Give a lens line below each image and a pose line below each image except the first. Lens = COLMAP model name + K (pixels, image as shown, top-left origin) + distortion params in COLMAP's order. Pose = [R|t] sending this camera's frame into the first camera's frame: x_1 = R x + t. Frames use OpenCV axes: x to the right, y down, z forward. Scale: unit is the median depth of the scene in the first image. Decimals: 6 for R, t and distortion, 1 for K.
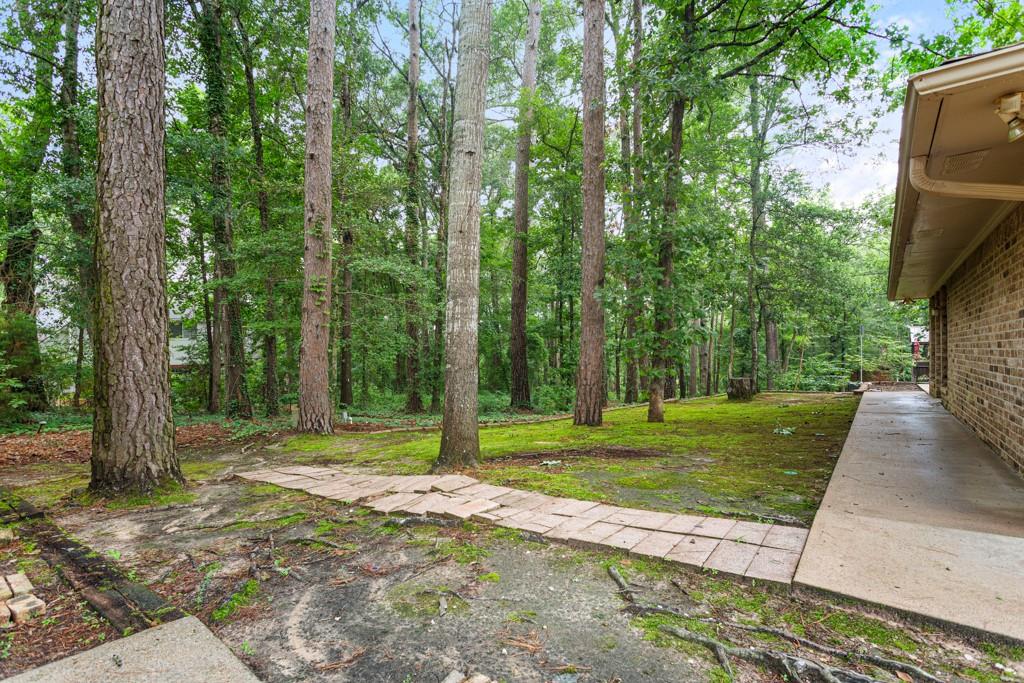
lens RADIAL K [[495.4, 0, 507.7], [0, 495.4, 356.6], [0, 0, 1]] dist [0.000651, 0.000229]
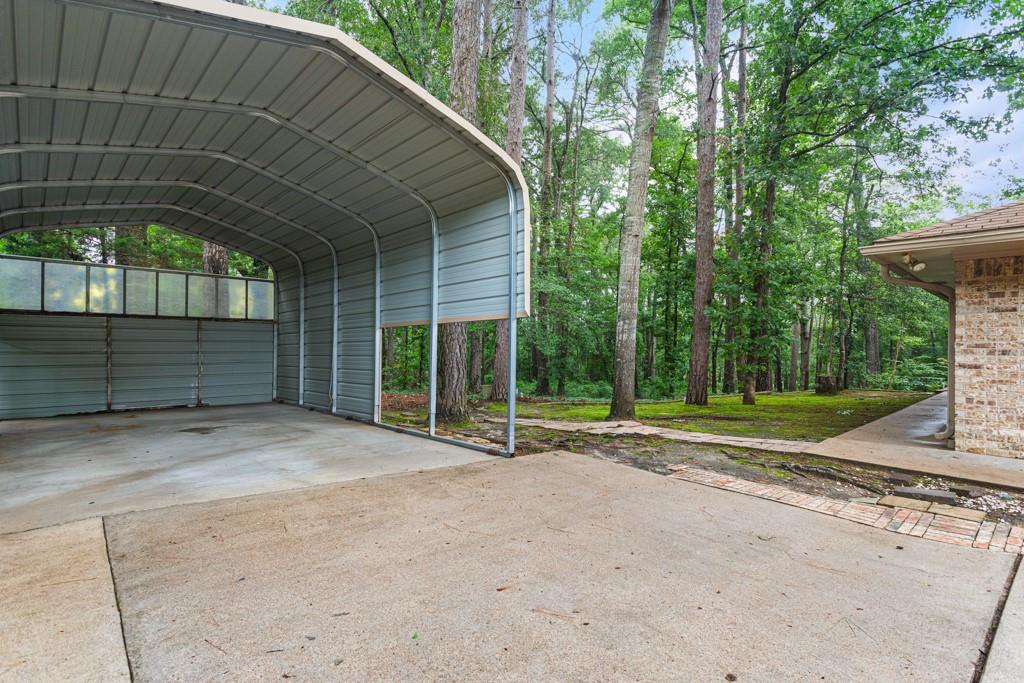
lens RADIAL K [[496.0, 0, 518.1], [0, 496.0, 345.0], [0, 0, 1]] dist [0.001825, 0.000142]
pose [[0.987769, 0.025257, -0.153866, -0.123179], [-0.026093, 0.999654, -0.003415, -0.010143], [0.153727, 0.007388, 0.988086, -0.453294]]
